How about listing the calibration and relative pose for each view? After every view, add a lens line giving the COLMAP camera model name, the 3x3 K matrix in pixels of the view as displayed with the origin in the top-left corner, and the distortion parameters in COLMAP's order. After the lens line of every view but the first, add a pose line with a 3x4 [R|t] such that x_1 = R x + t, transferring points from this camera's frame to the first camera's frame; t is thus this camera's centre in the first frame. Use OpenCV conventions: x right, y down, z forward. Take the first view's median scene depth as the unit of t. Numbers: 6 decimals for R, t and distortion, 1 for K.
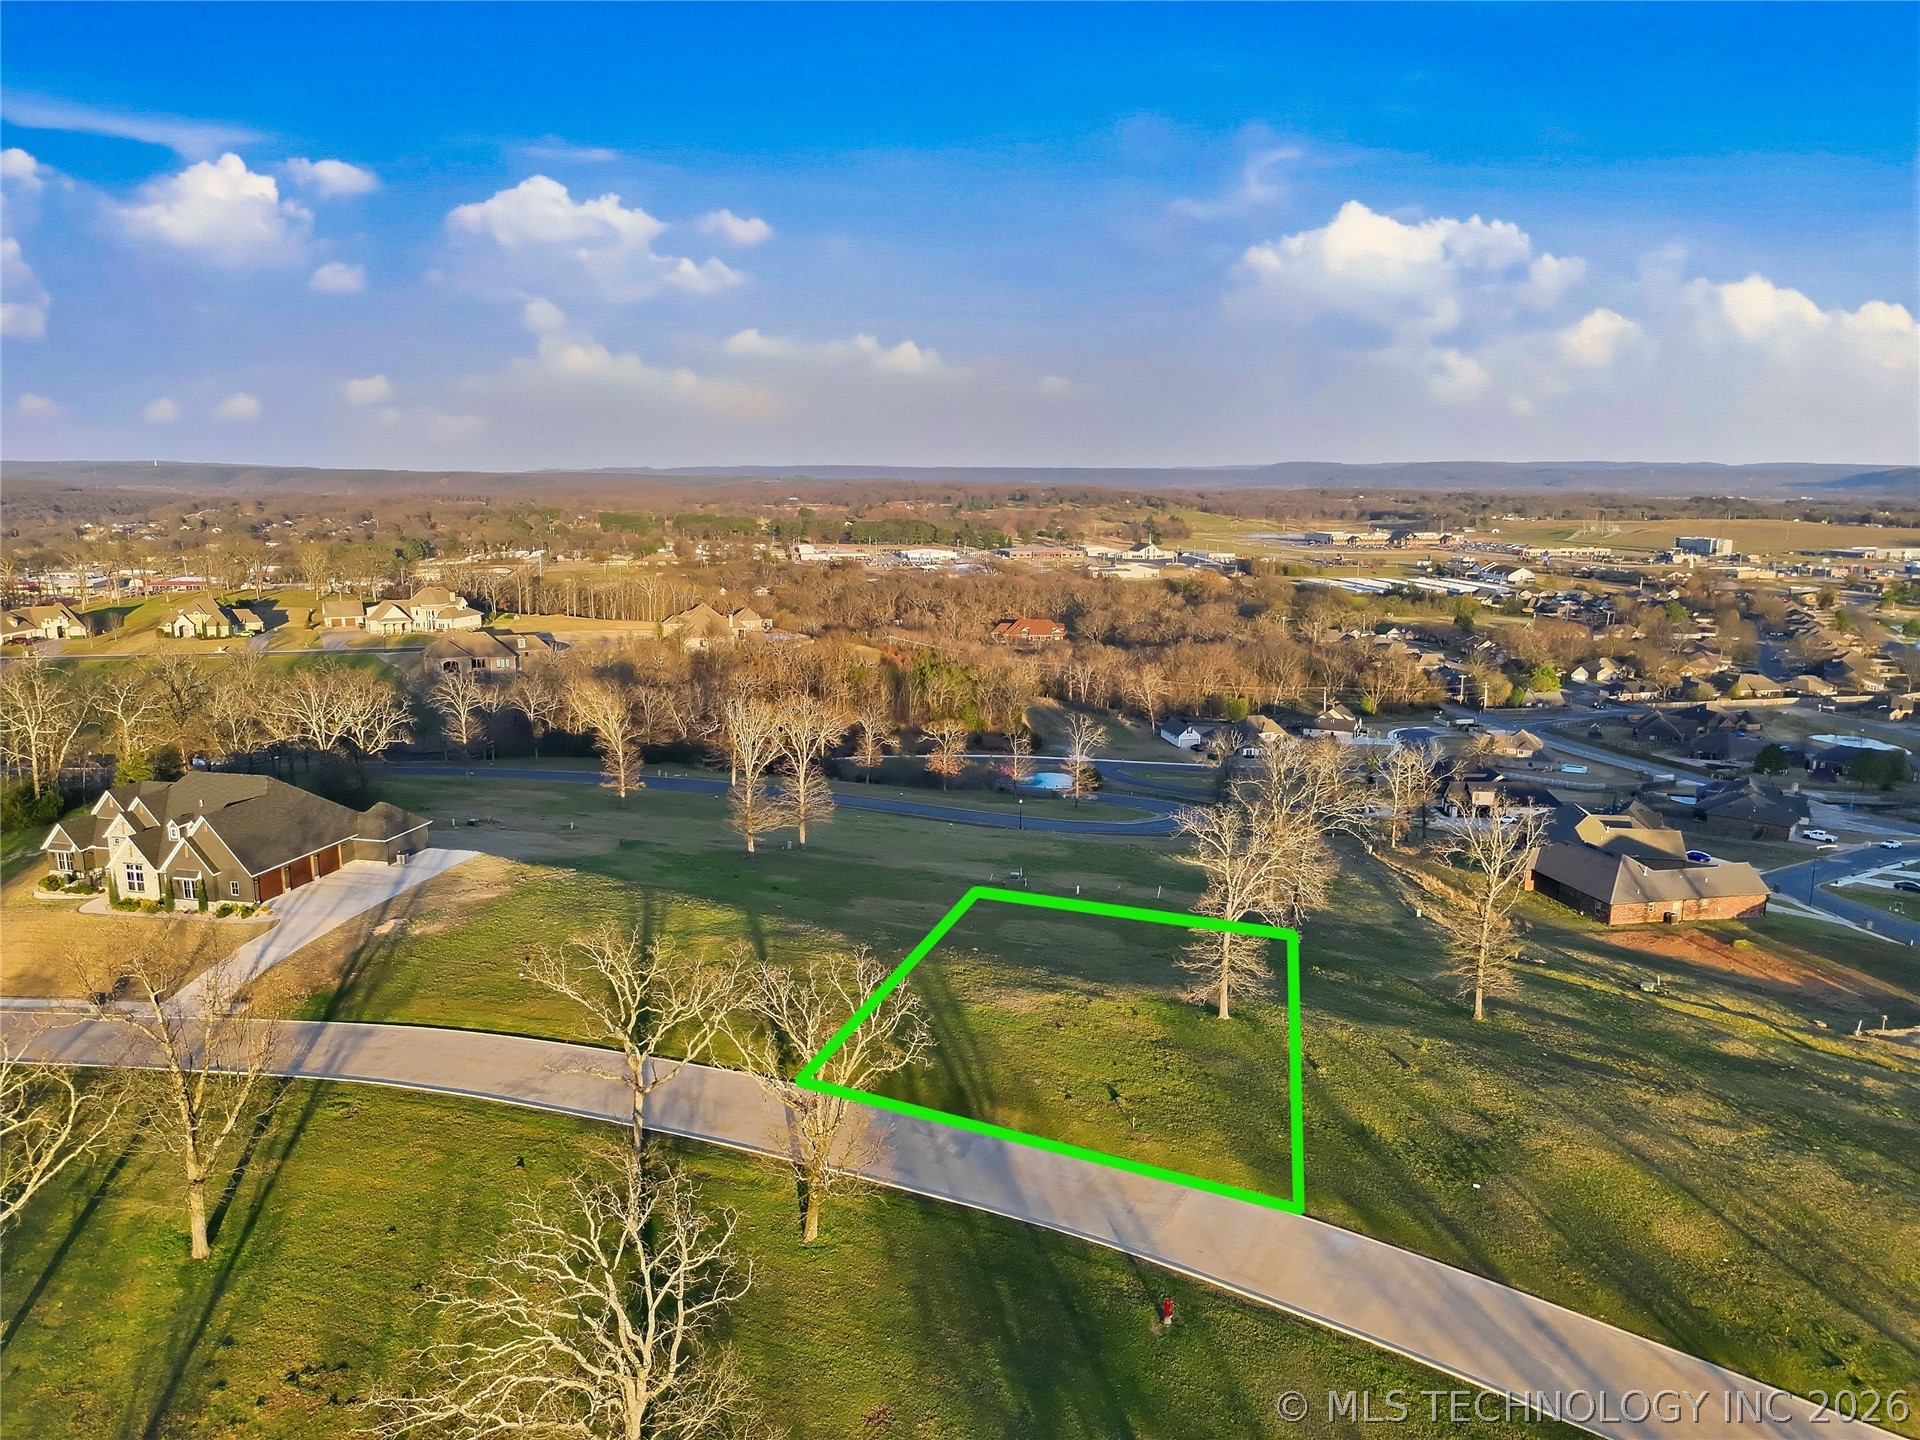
lens RADIAL K [[1345.7, 0, 964.5], [0, 1345.7, 721.7], [0, 0, 1]] dist [0.071527, -0.070107]
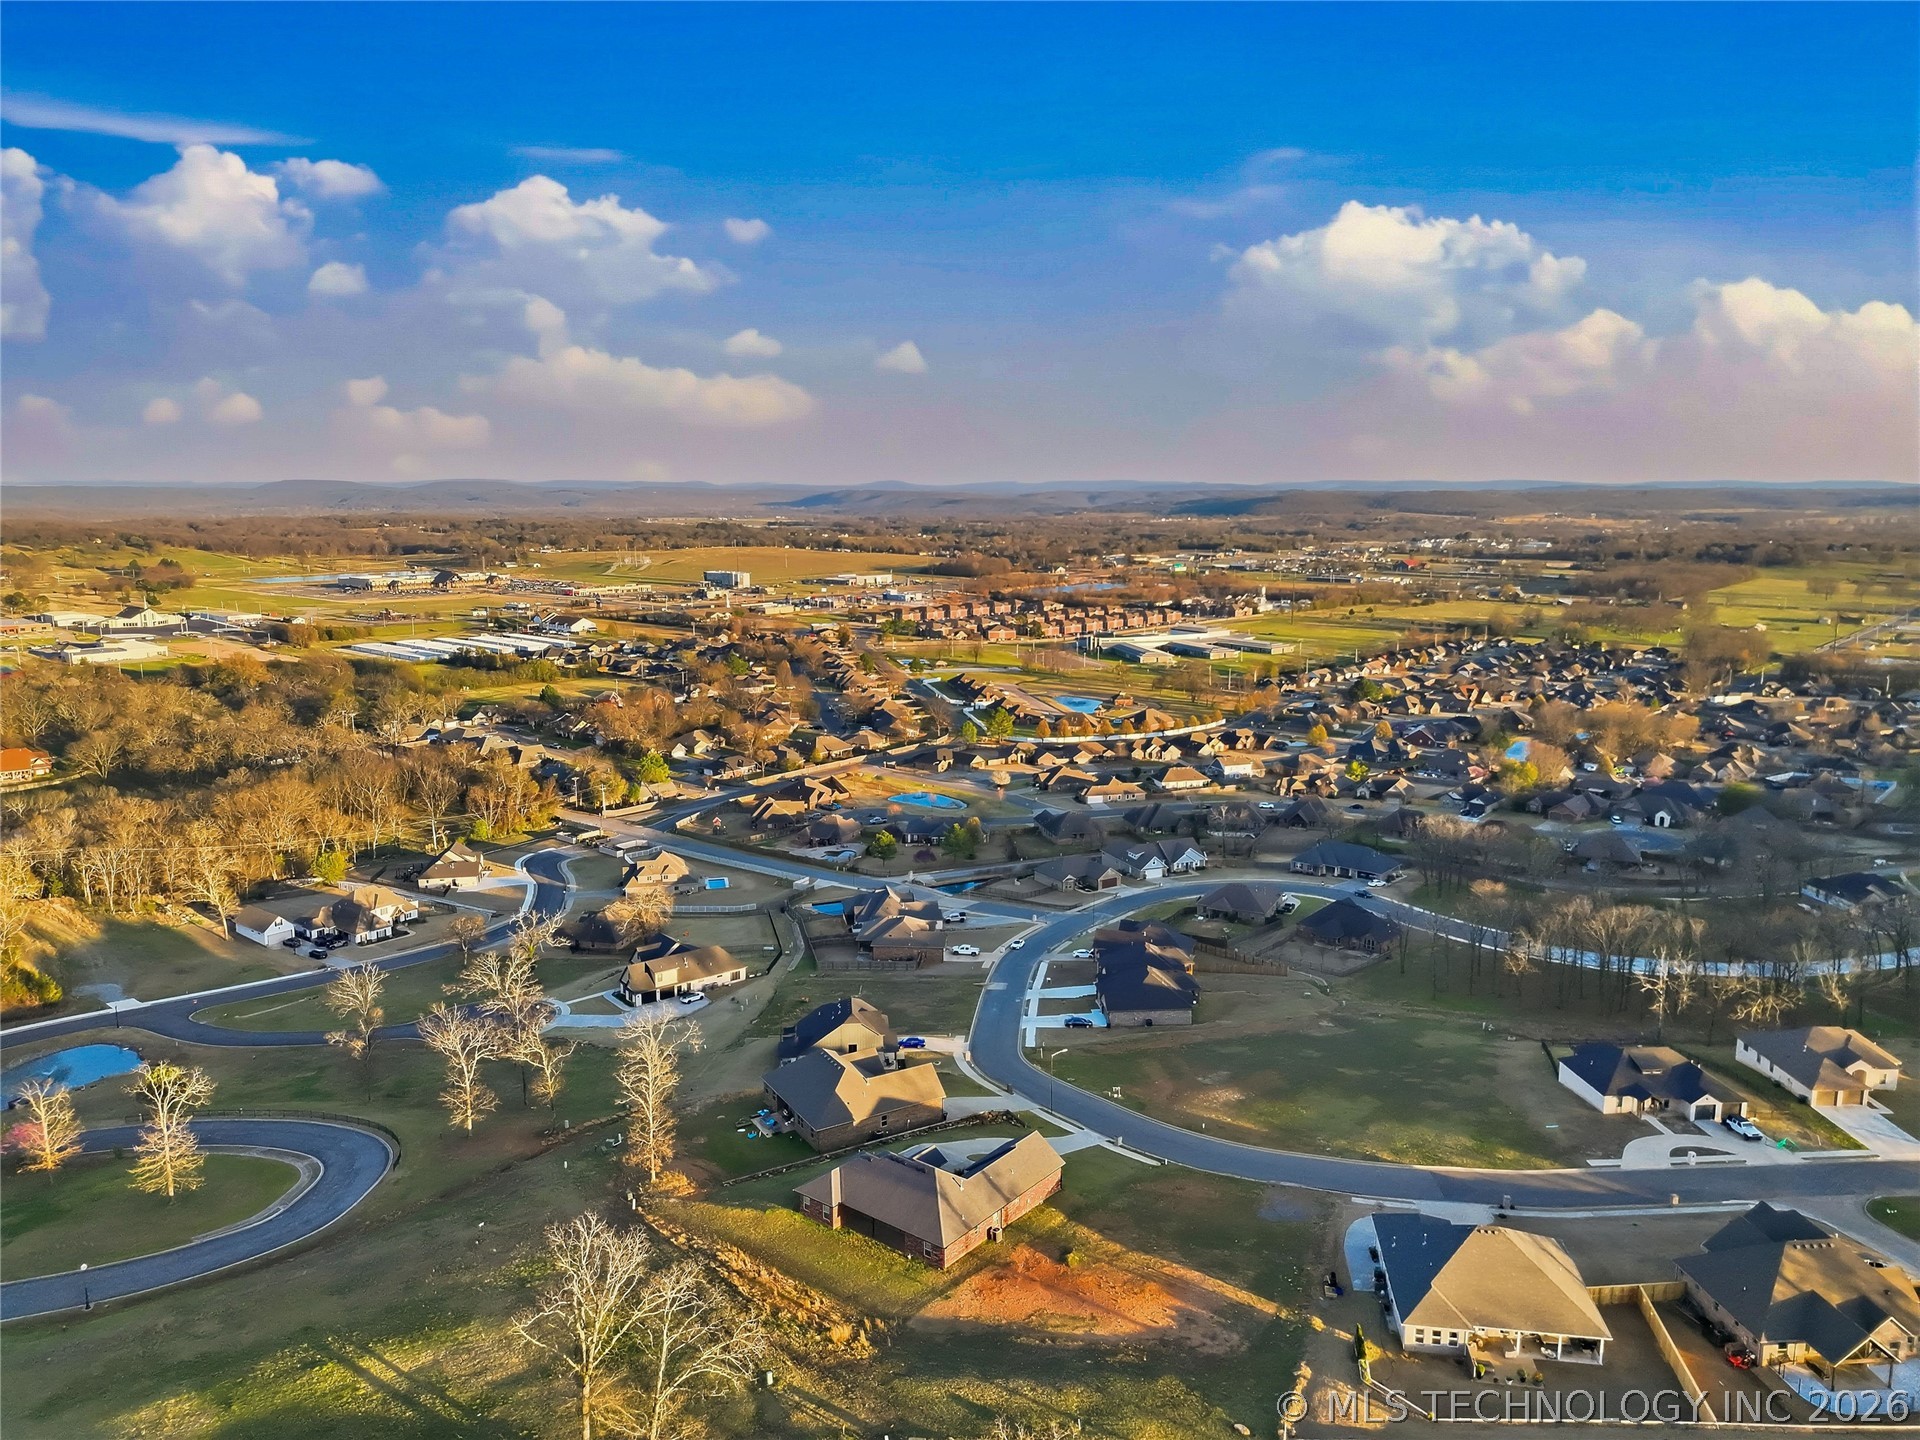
lens RADIAL K [[1349.1, 0, 954.4], [0, 1349.1, 716.9], [0, 0, 1]] dist [0.076599, -0.082718]
pose [[0.779515, -0.110368, 0.616583, -0.003004], [0.120158, 0.992421, 0.025733, -0.054016], [-0.614750, 0.054028, 0.786869, 0.076118]]
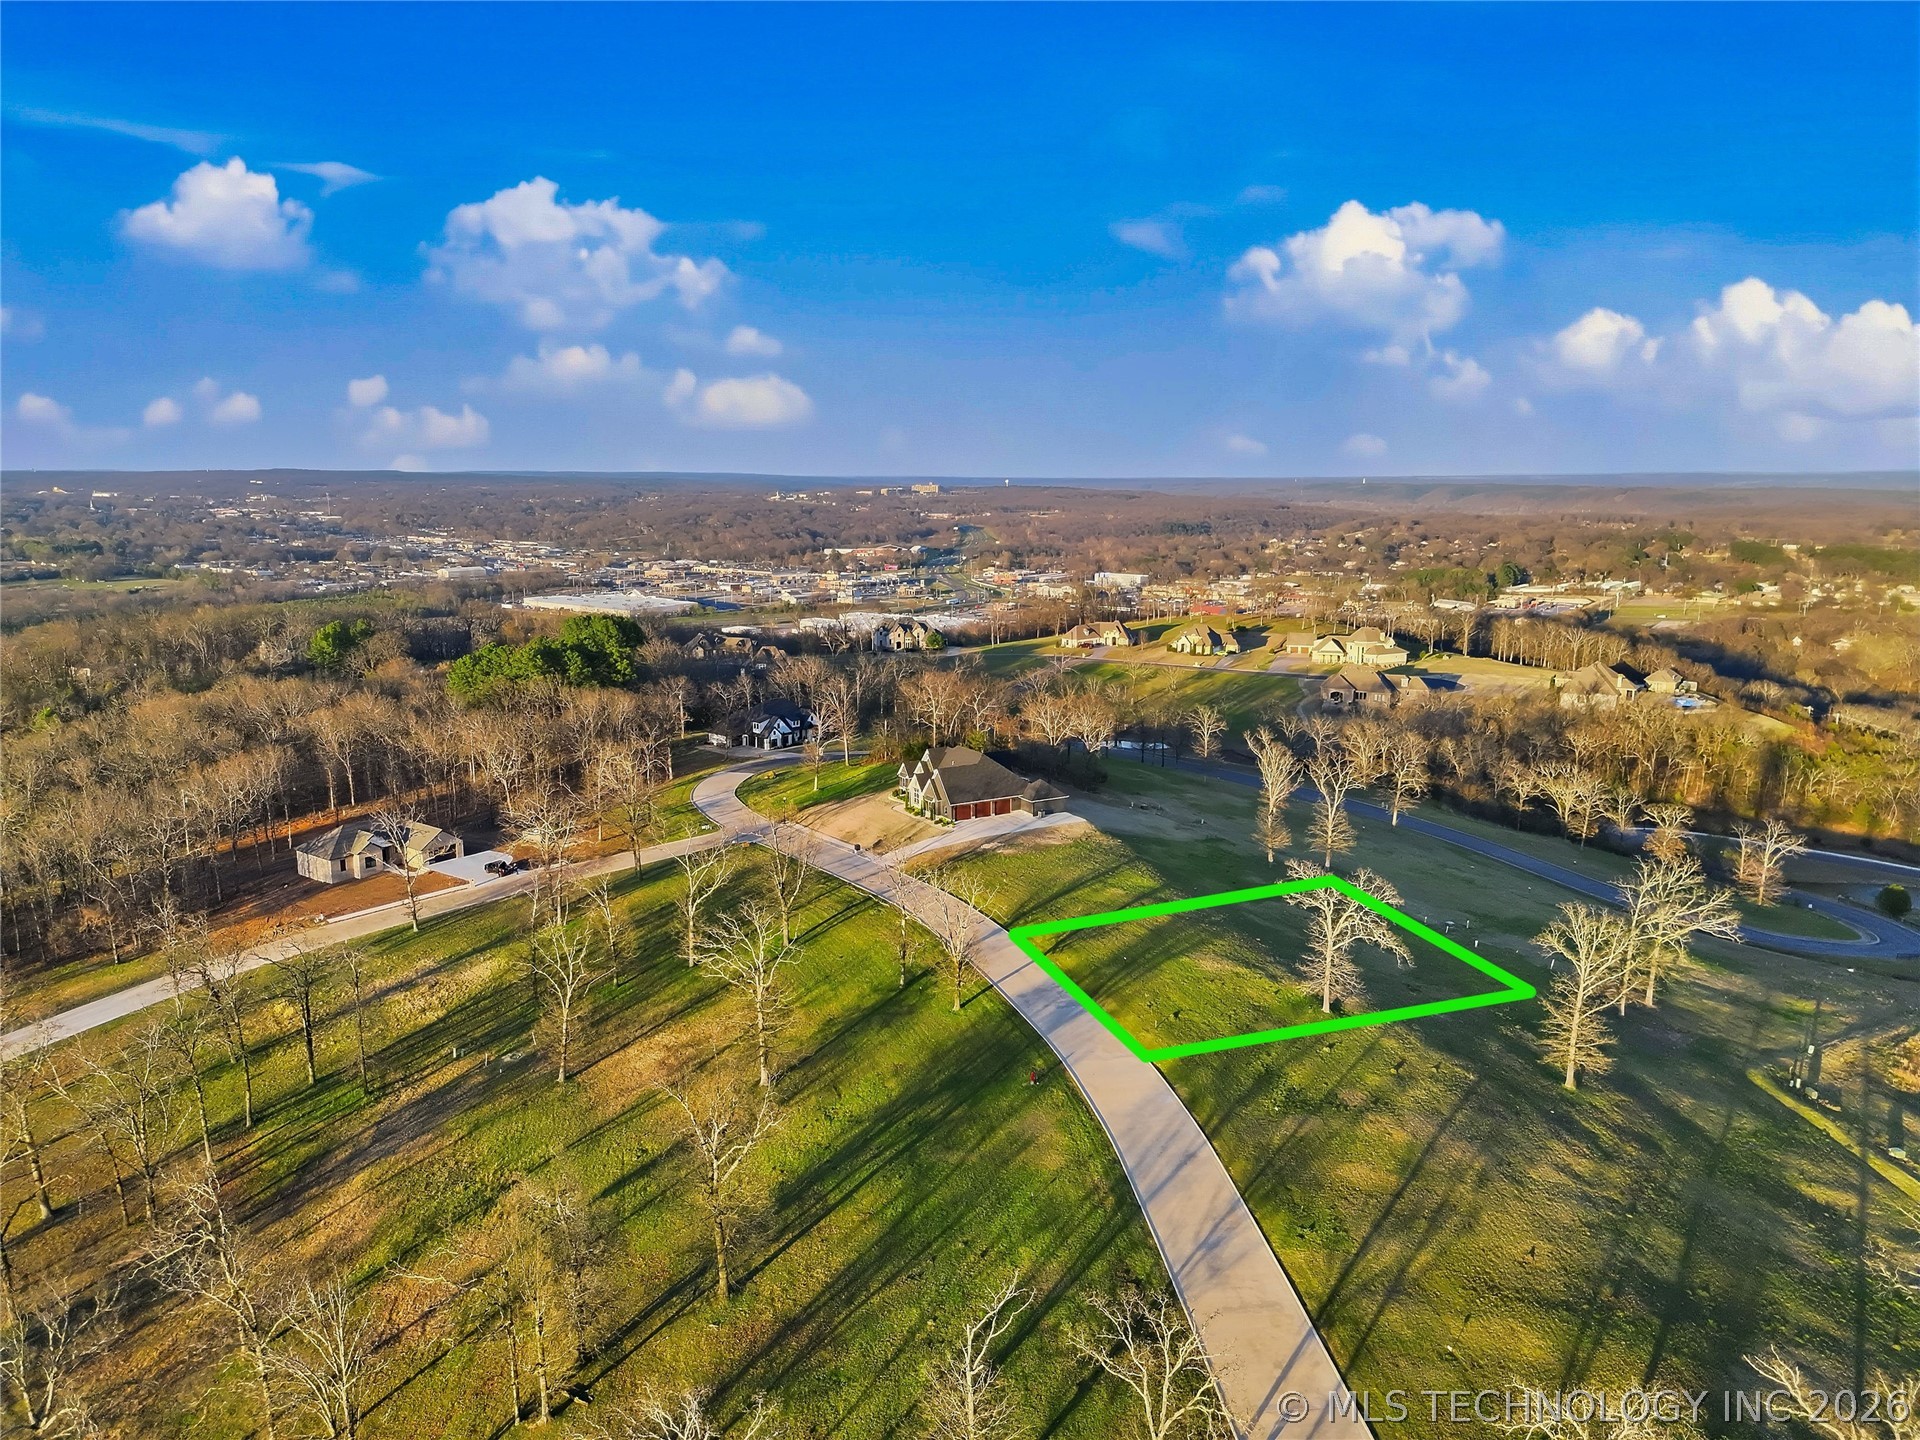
lens RADIAL K [[1349.1, 0, 954.4], [0, 1349.1, 716.9], [0, 0, 1]] dist [0.076599, -0.082718]
pose [[0.679409, 0.125855, -0.722886, 0.144432], [-0.134775, 0.989824, 0.045660, -0.016425], [0.721276, 0.066405, 0.689457, -0.048497]]
